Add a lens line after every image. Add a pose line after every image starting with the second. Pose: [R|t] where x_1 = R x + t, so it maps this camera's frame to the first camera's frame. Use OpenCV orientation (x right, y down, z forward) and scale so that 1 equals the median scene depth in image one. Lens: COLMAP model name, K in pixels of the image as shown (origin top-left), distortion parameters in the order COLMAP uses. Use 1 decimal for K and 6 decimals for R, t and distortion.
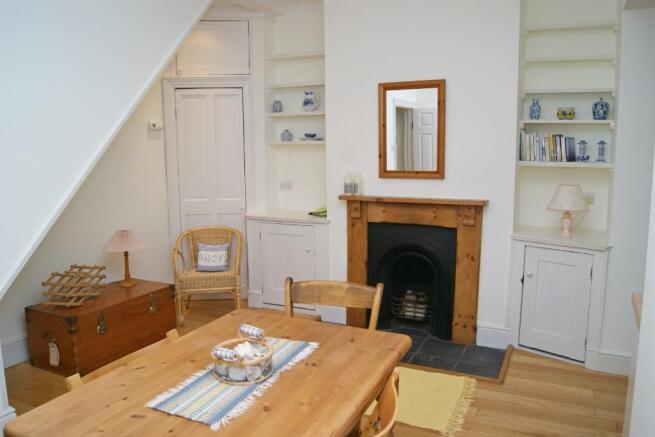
lens RADIAL K [[506.1, 0, 327.5], [0, 506.1, 217.4], [0, 0, 1]] dist [-0.057083, -0.003760]
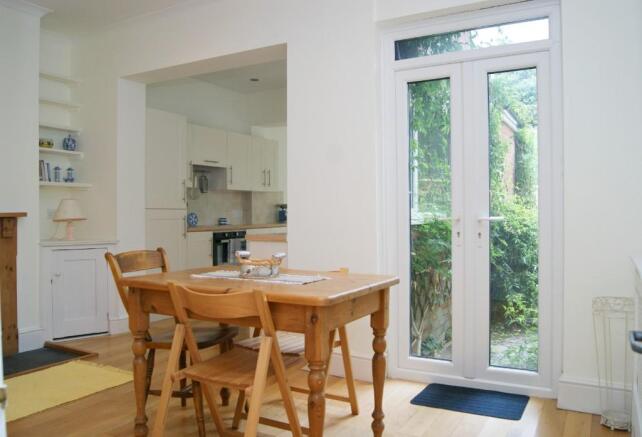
lens RADIAL K [[542.3, 0, 321.4], [0, 542.3, 218.2], [0, 0, 1]] dist [0.006955, 0.002436]
pose [[0.085450, -0.004325, 0.996333, -0.799058], [0.140971, 0.989983, -0.007793, 0.078483], [-0.986319, 0.141120, 0.085204, 0.254255]]
